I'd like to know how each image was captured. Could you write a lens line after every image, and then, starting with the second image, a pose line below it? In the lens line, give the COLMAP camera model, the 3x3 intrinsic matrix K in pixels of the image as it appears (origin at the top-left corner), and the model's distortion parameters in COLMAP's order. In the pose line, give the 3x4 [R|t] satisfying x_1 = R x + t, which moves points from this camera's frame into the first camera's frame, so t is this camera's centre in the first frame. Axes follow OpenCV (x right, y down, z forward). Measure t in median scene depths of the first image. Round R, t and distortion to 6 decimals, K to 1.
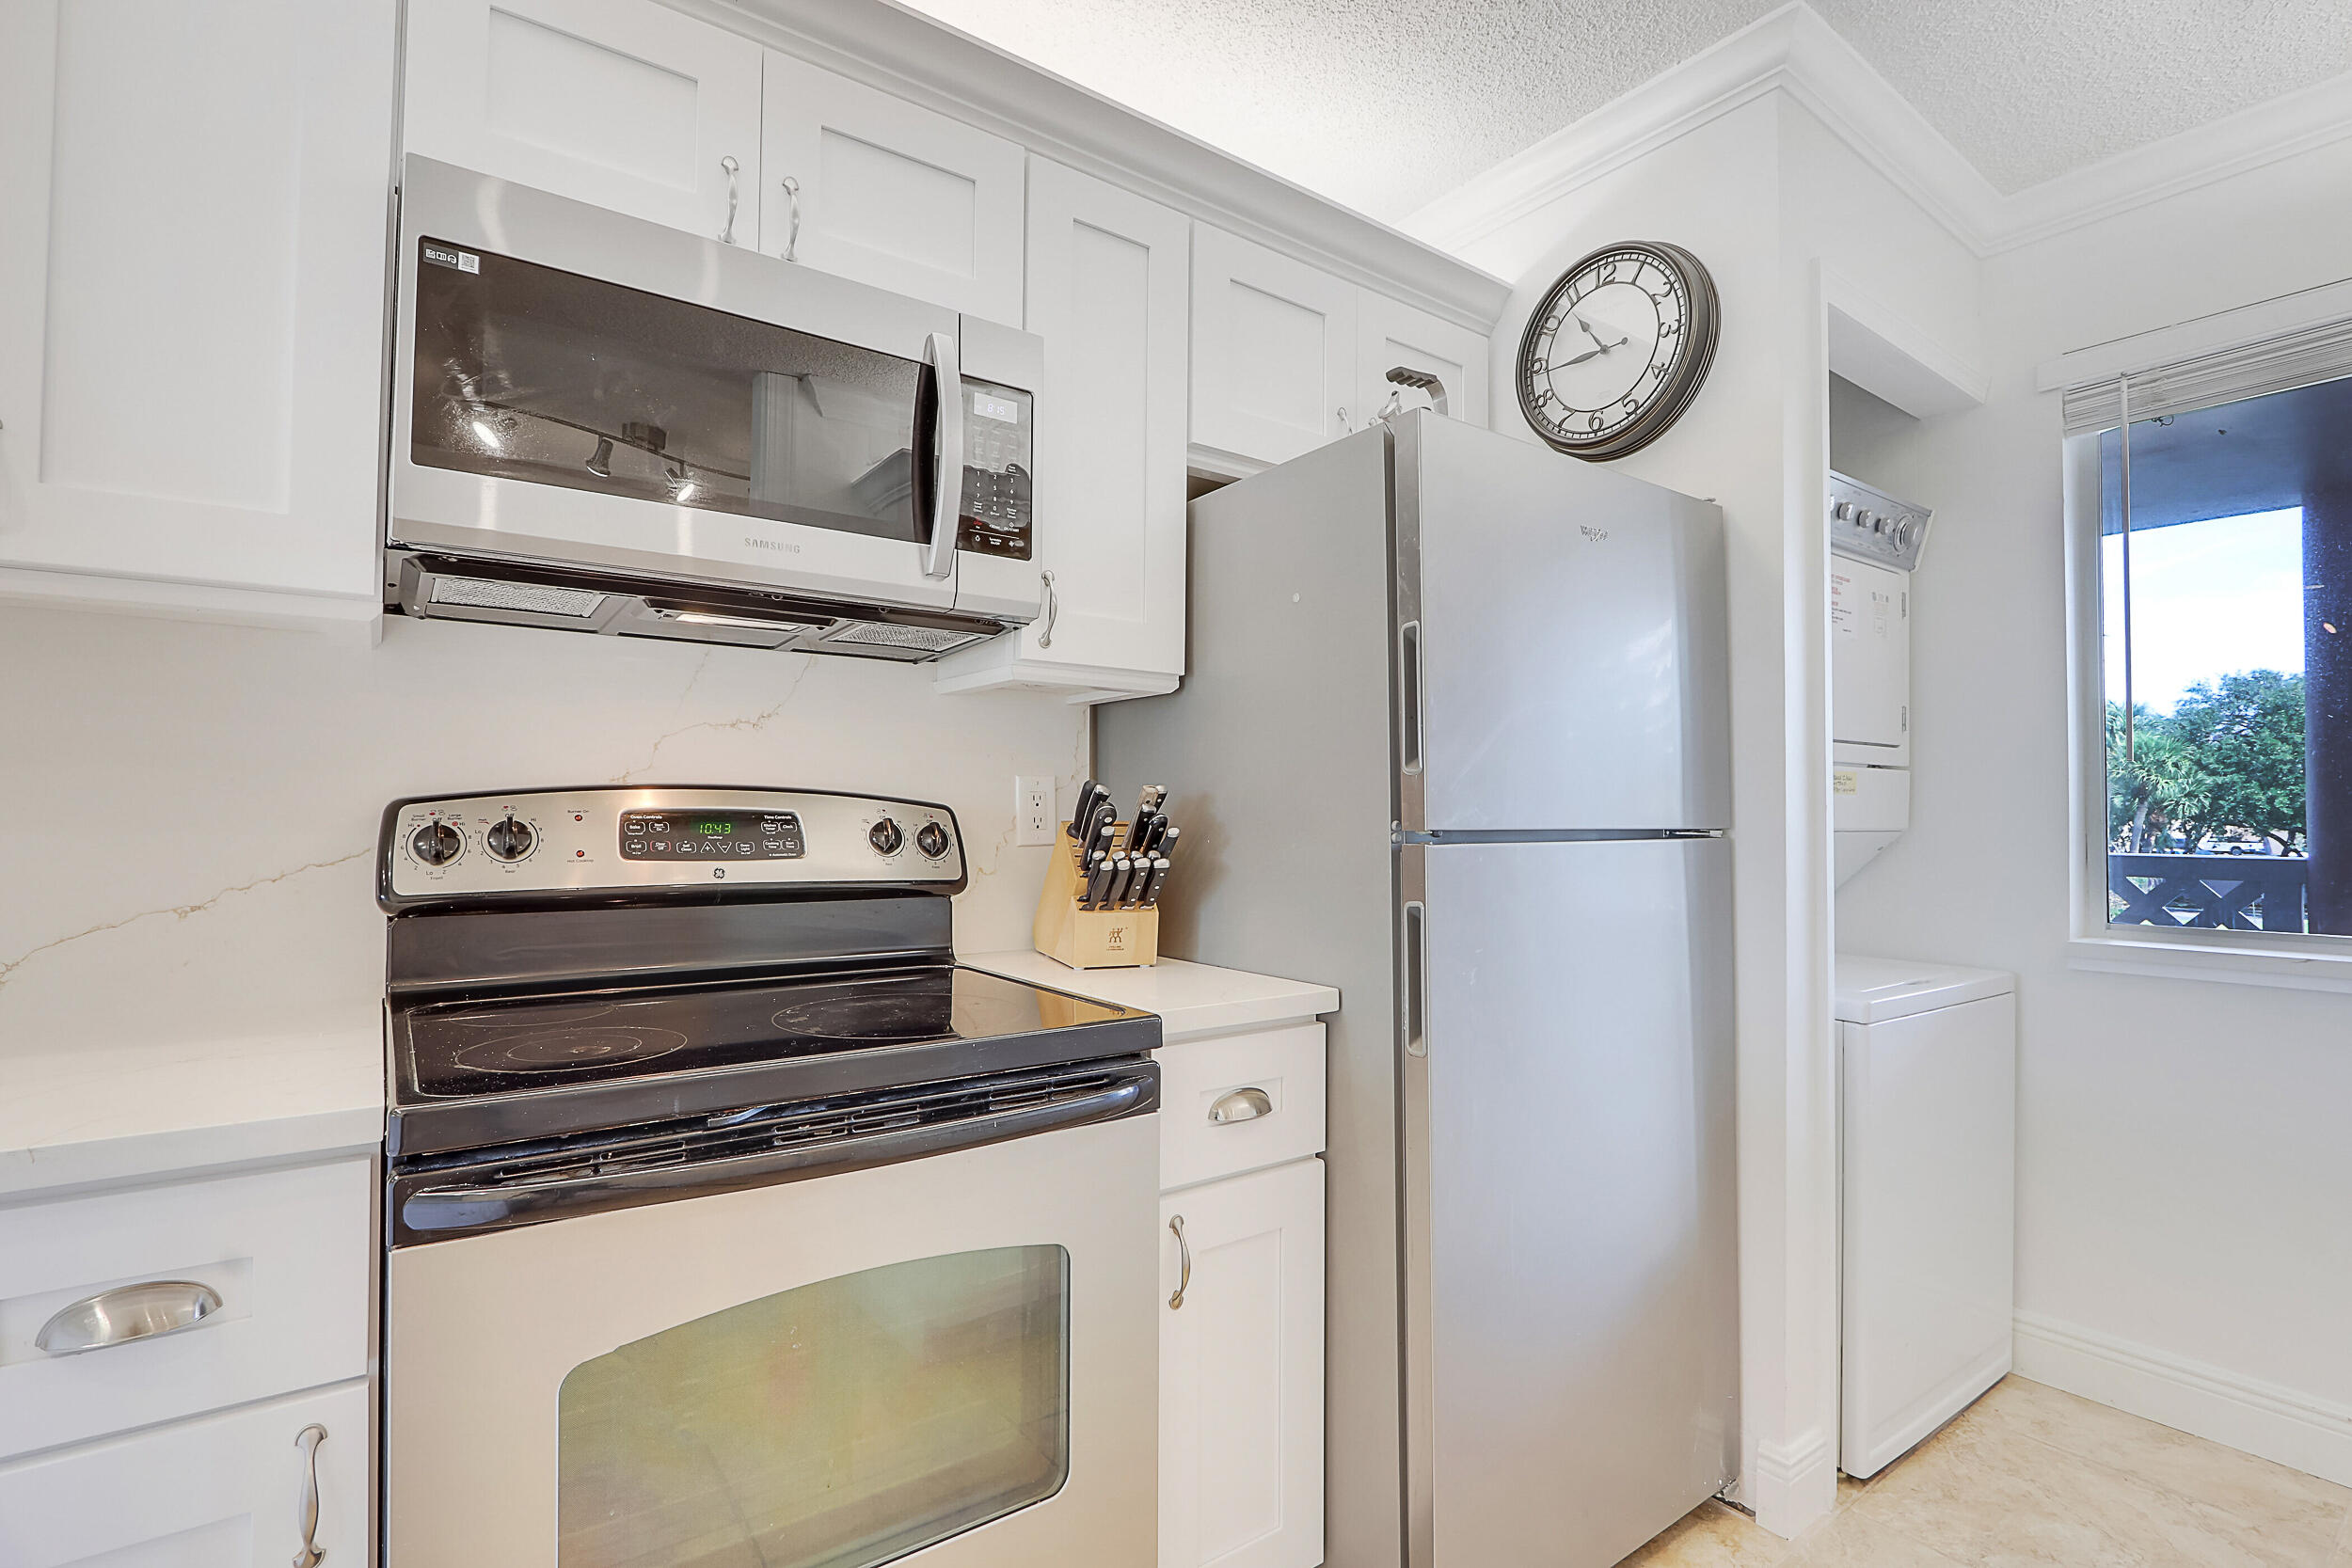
lens RADIAL K [[1107.9, 0, 1176.0], [0, 1107.9, 784.0], [0, 0, 1]] dist [-0.032251, 0.011736]
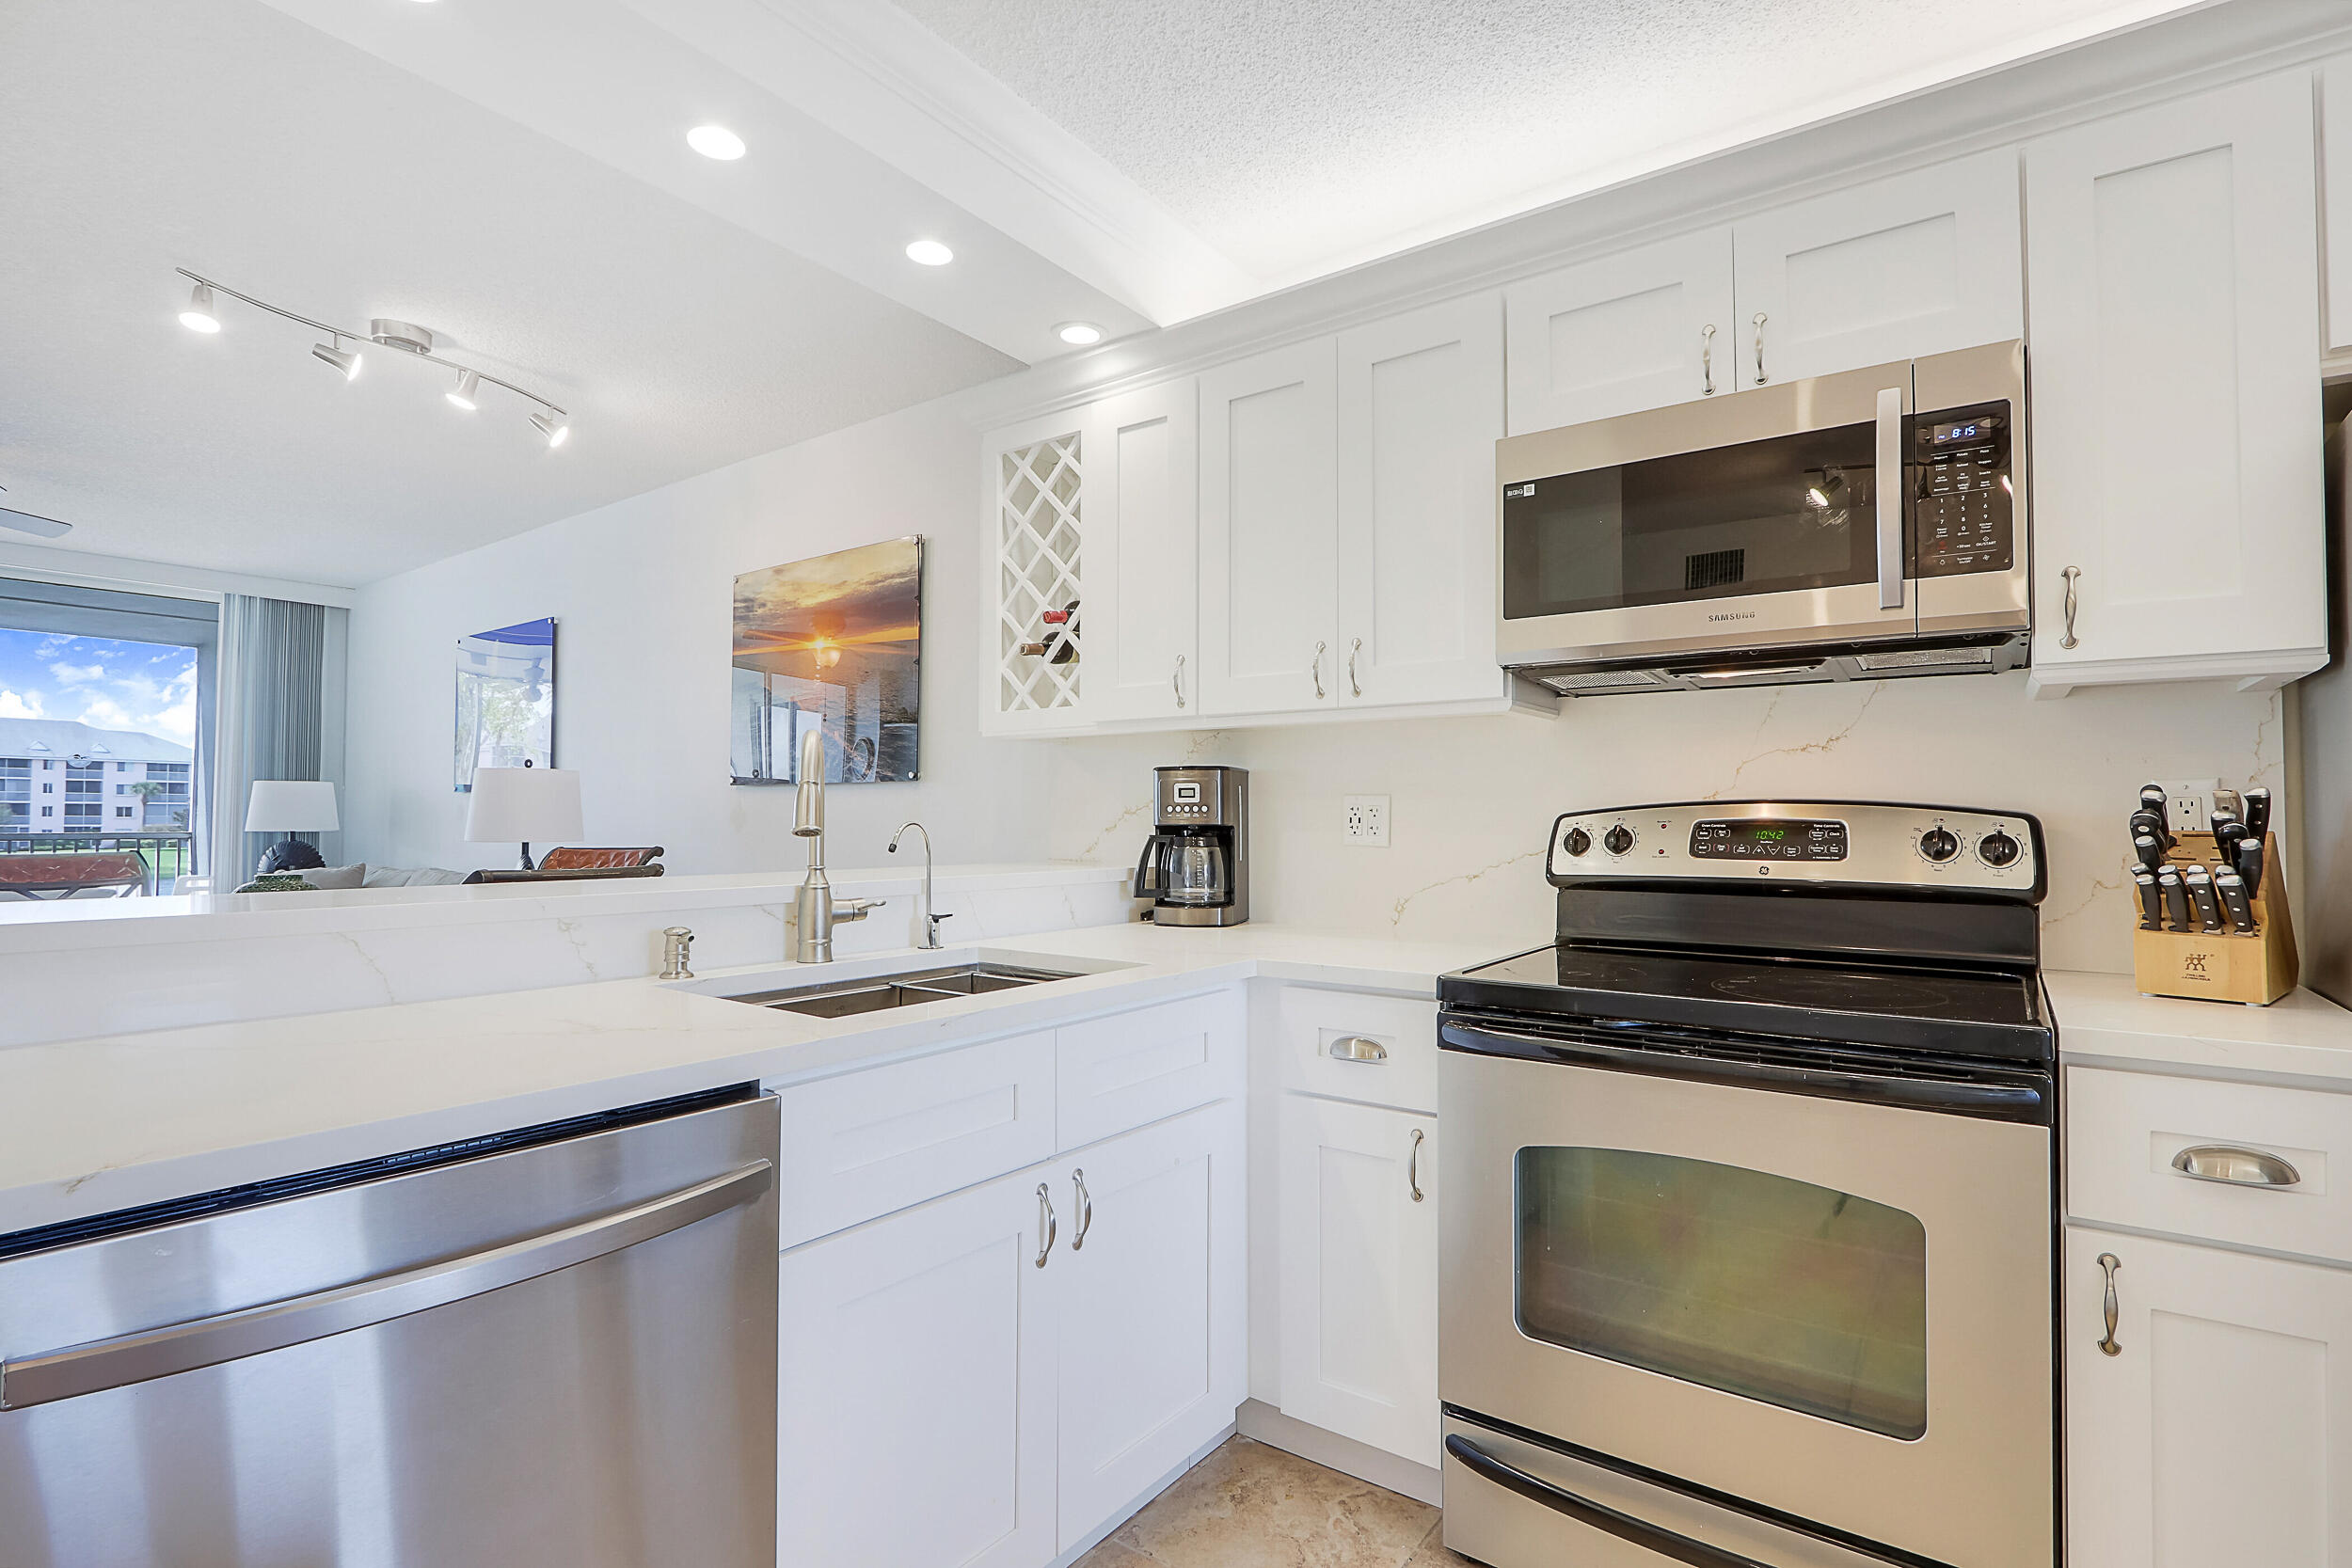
lens RADIAL K [[1106.7, 0, 1163.3], [0, 1106.7, 790.7], [0, 0, 1]] dist [-0.015604, 0.000797]
pose [[0.300177, -0.028459, -0.953459, 0.577113], [0.026808, 0.999412, -0.021391, -0.001452], [0.953507, -0.019140, 0.300763, -0.031163]]
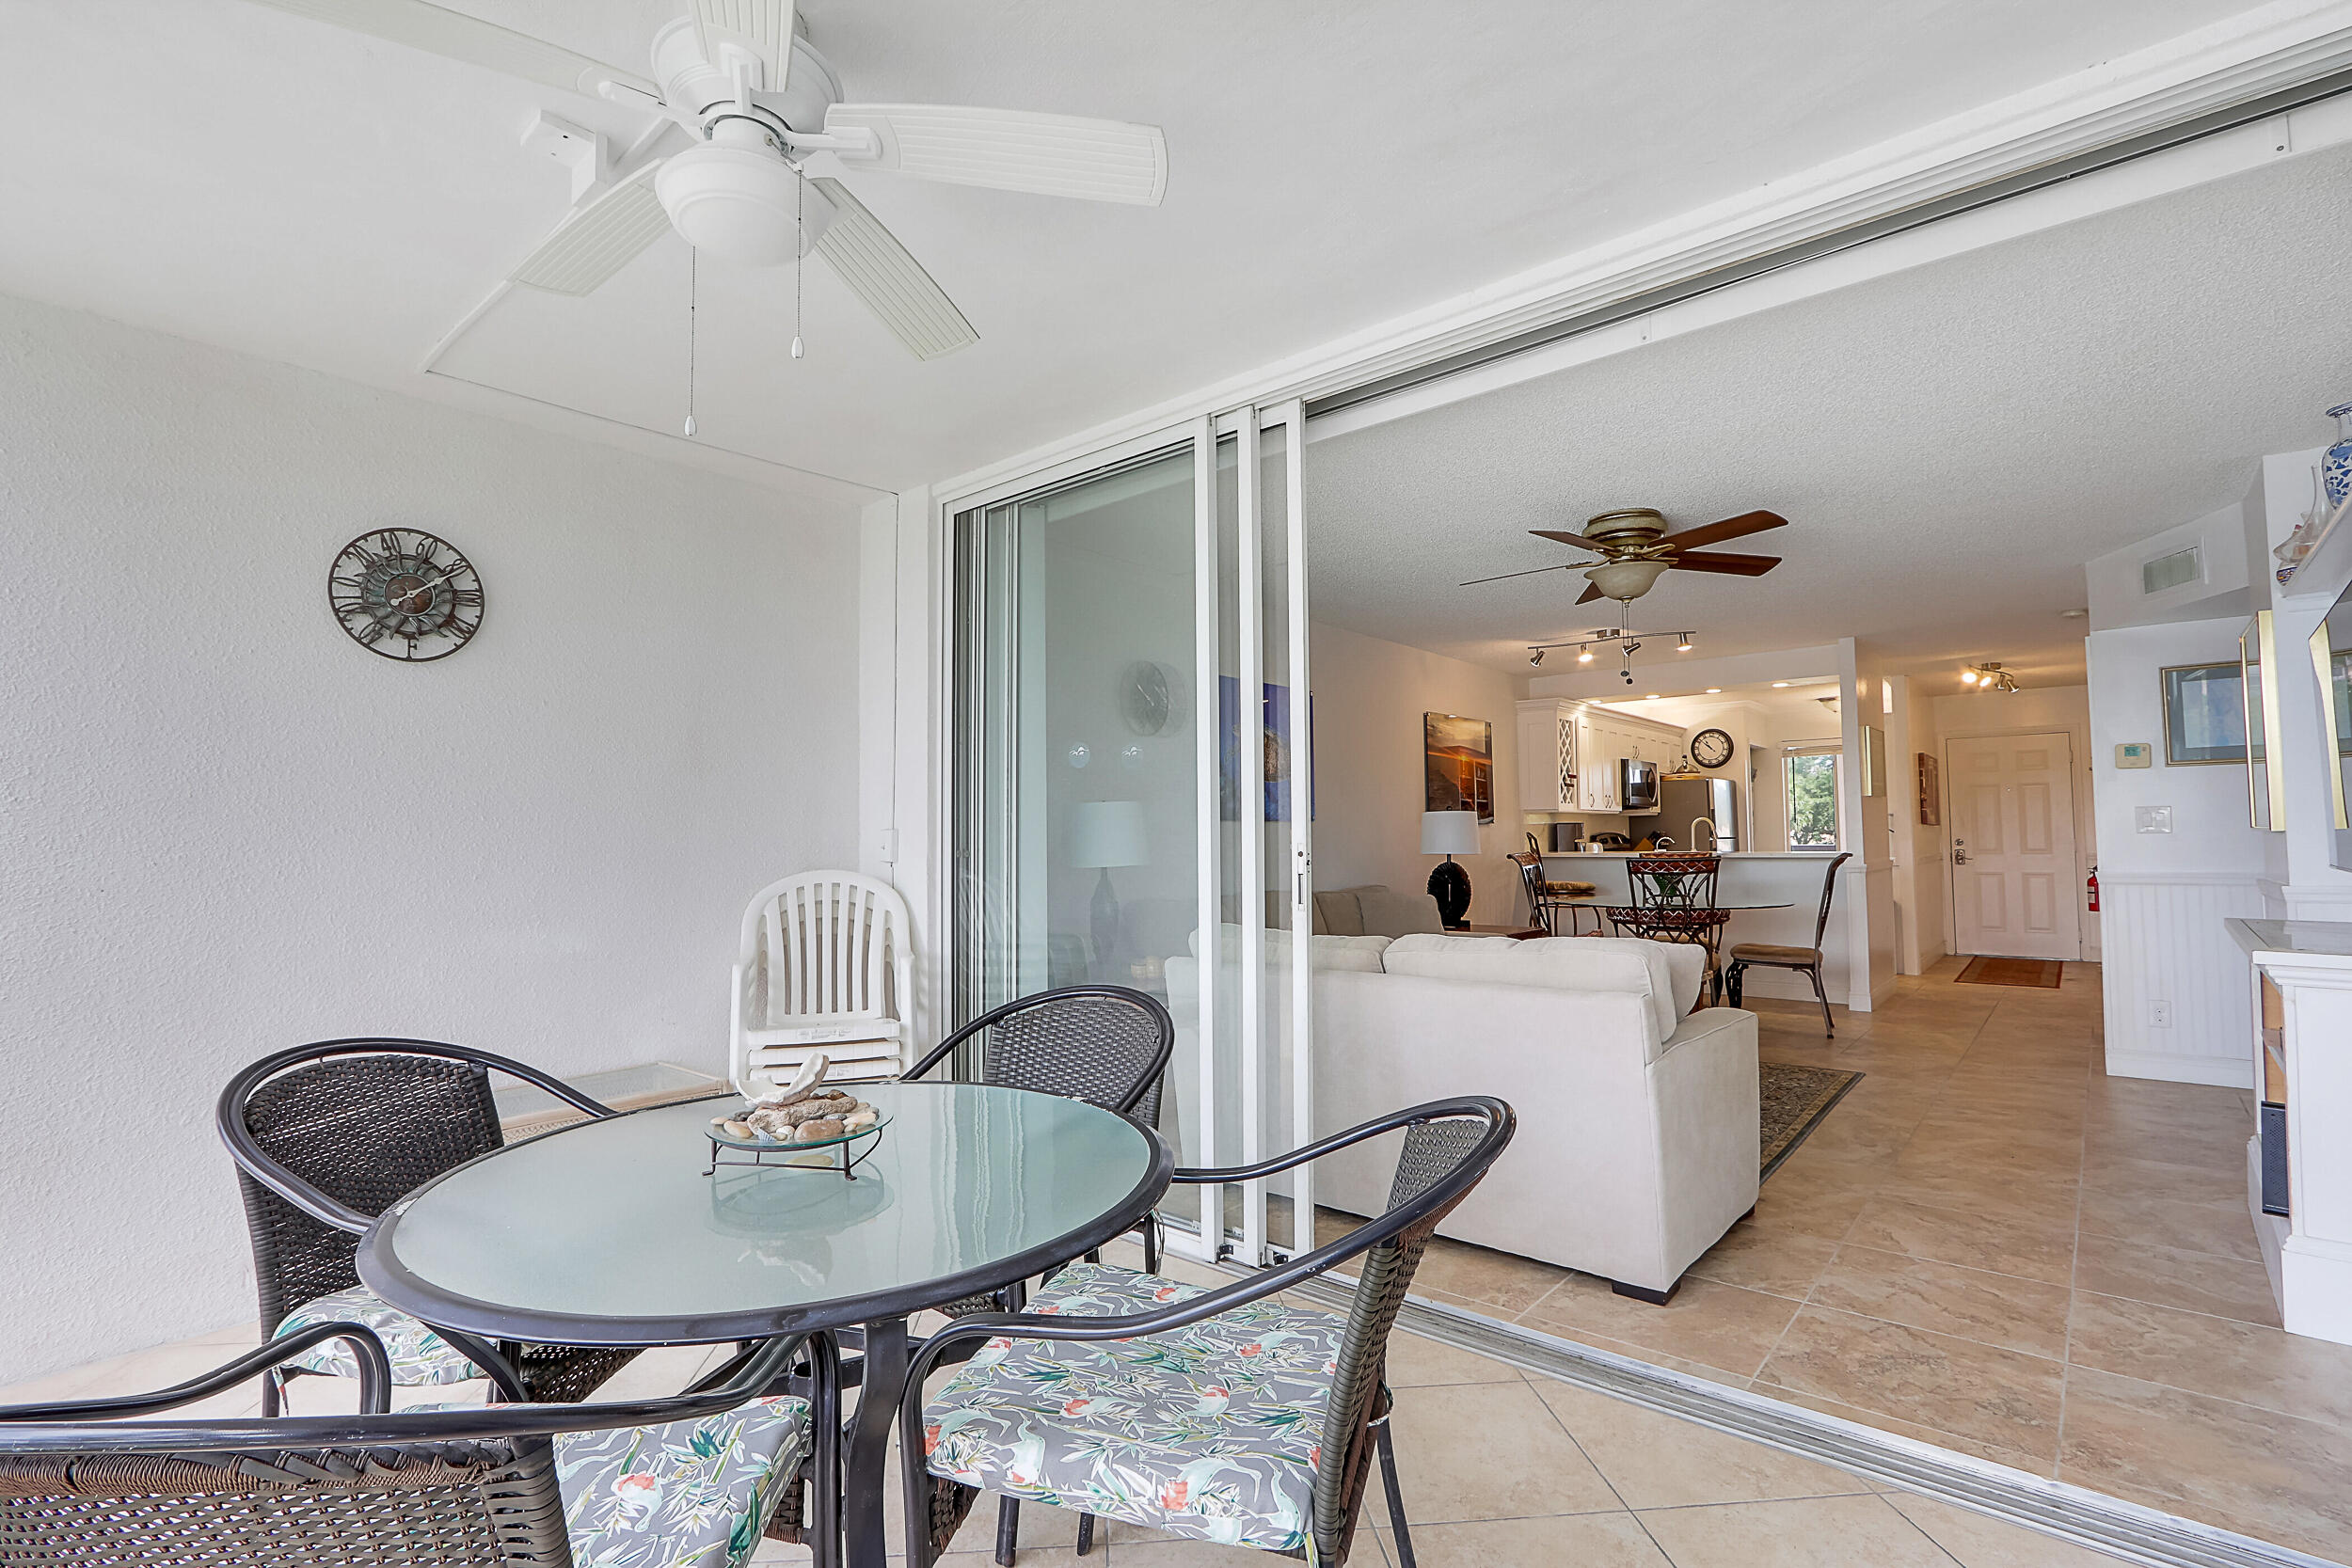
lens RADIAL K [[1081.7, 0, 1173.5], [0, 1081.7, 790.5], [0, 0, 1]] dist [-0.014391, -0.000132]
pose [[0.974642, -0.006904, 0.223665, -4.443348], [0.010416, 0.999840, -0.014525, -0.187675], [-0.223529, 0.016487, 0.974558, -4.697078]]
